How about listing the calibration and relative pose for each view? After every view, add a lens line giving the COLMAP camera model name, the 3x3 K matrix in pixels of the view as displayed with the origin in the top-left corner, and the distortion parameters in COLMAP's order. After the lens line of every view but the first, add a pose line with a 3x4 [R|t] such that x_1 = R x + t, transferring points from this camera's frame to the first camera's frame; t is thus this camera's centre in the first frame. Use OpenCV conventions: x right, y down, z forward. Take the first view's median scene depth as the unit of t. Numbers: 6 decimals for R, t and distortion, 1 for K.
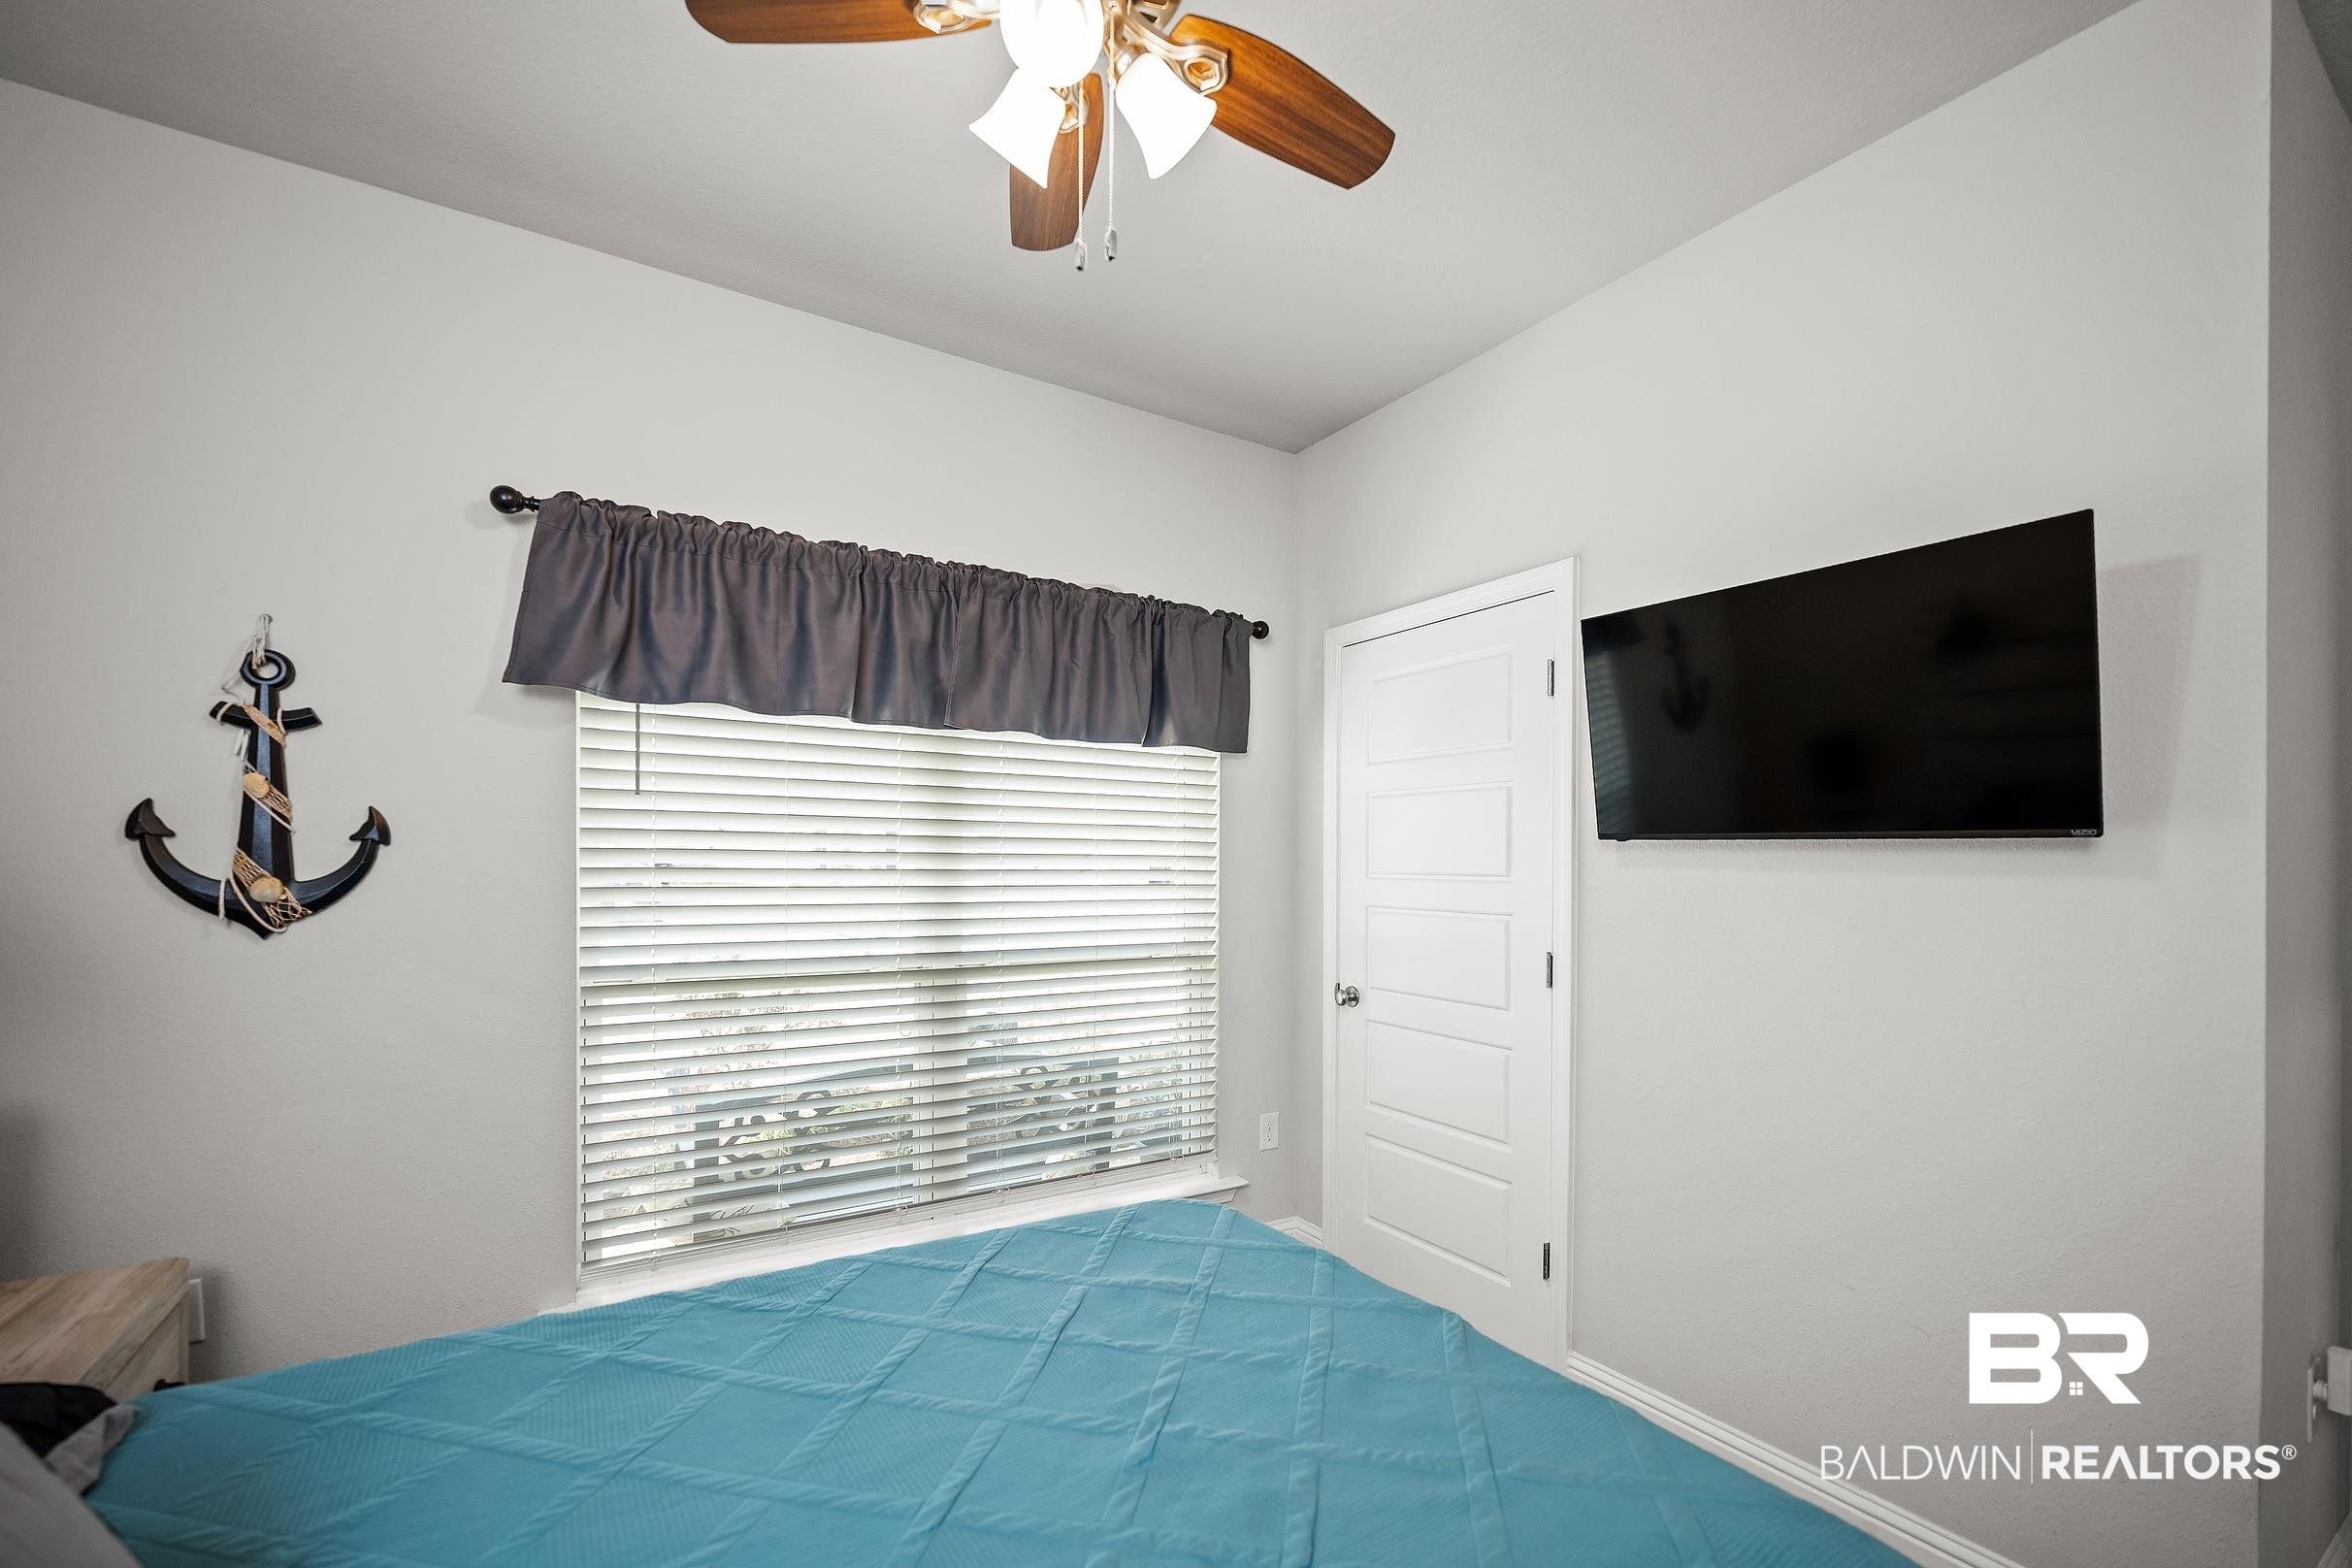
lens RADIAL K [[981.0, 0, 1178.6], [0, 981.0, 862.8], [0, 0, 1]] dist [-0.001469, -0.000137]
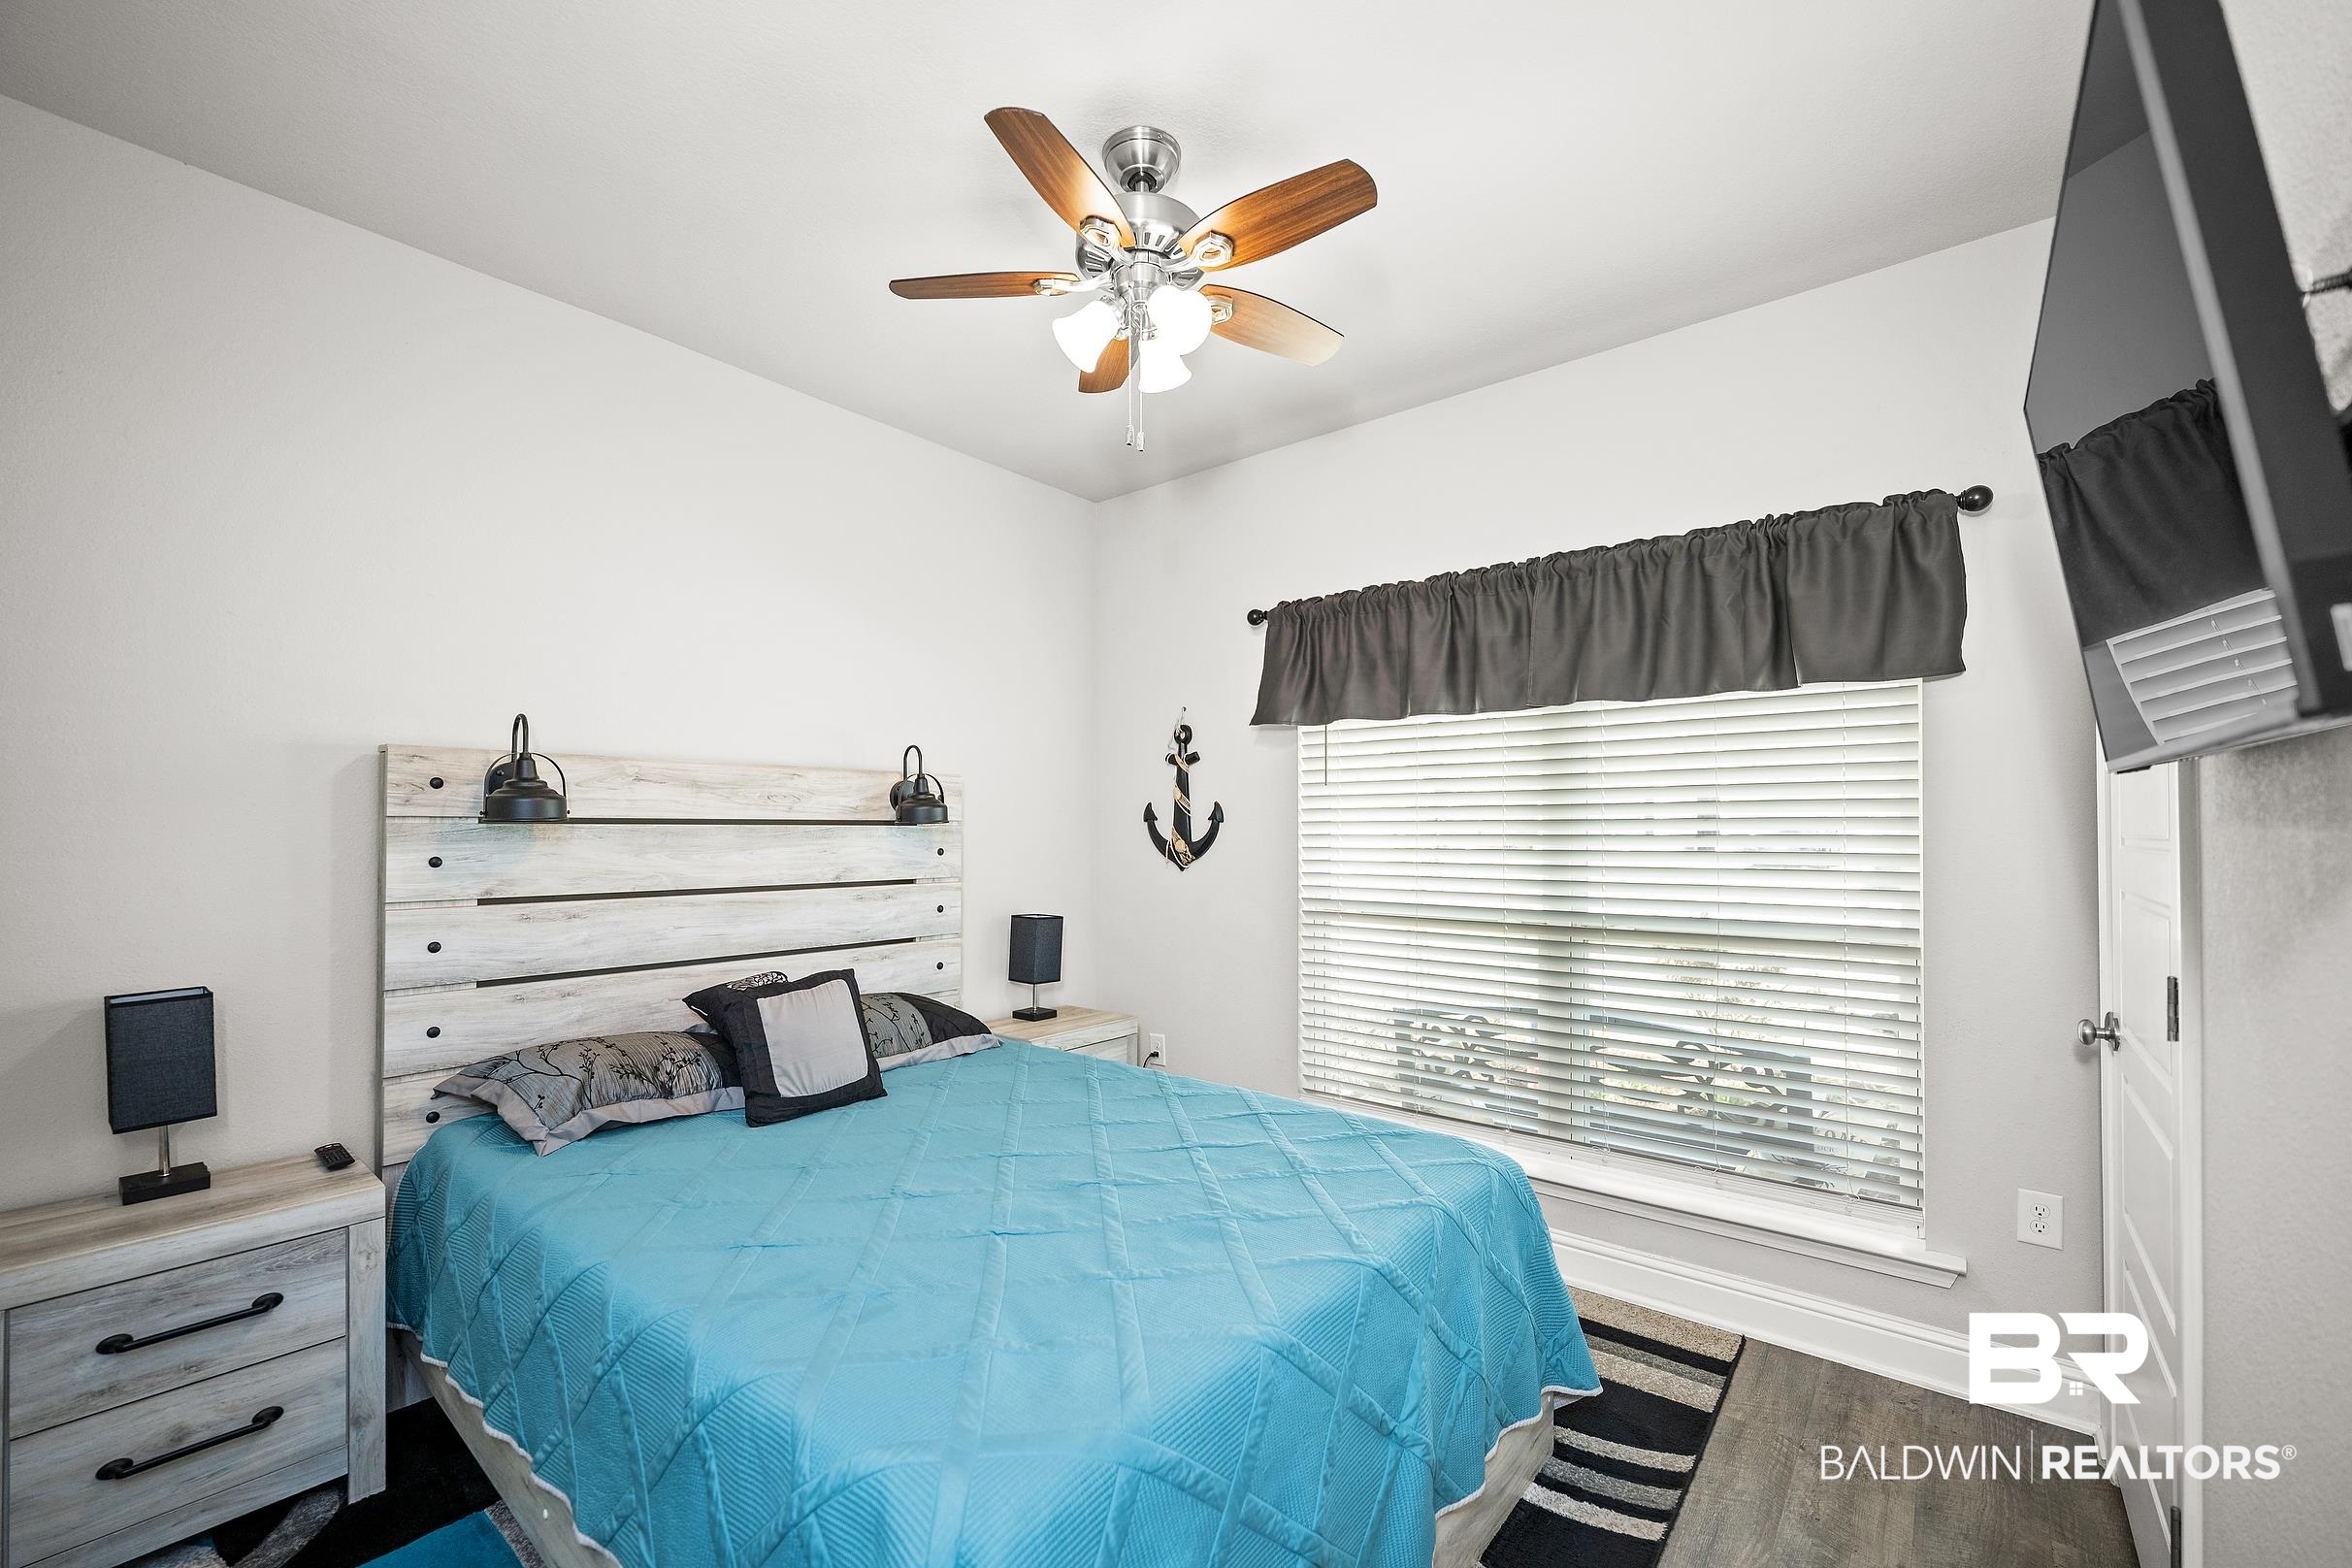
lens RADIAL K [[956.8, 0, 1179.5], [0, 956.8, 827.4], [0, 0, 1]] dist [-0.068601, 0.050060]
pose [[0.311917, -0.011249, -0.950043, 0.689073], [0.004236, 0.999936, -0.010449, 0.008391], [0.950100, -0.000765, 0.311945, 0.297160]]
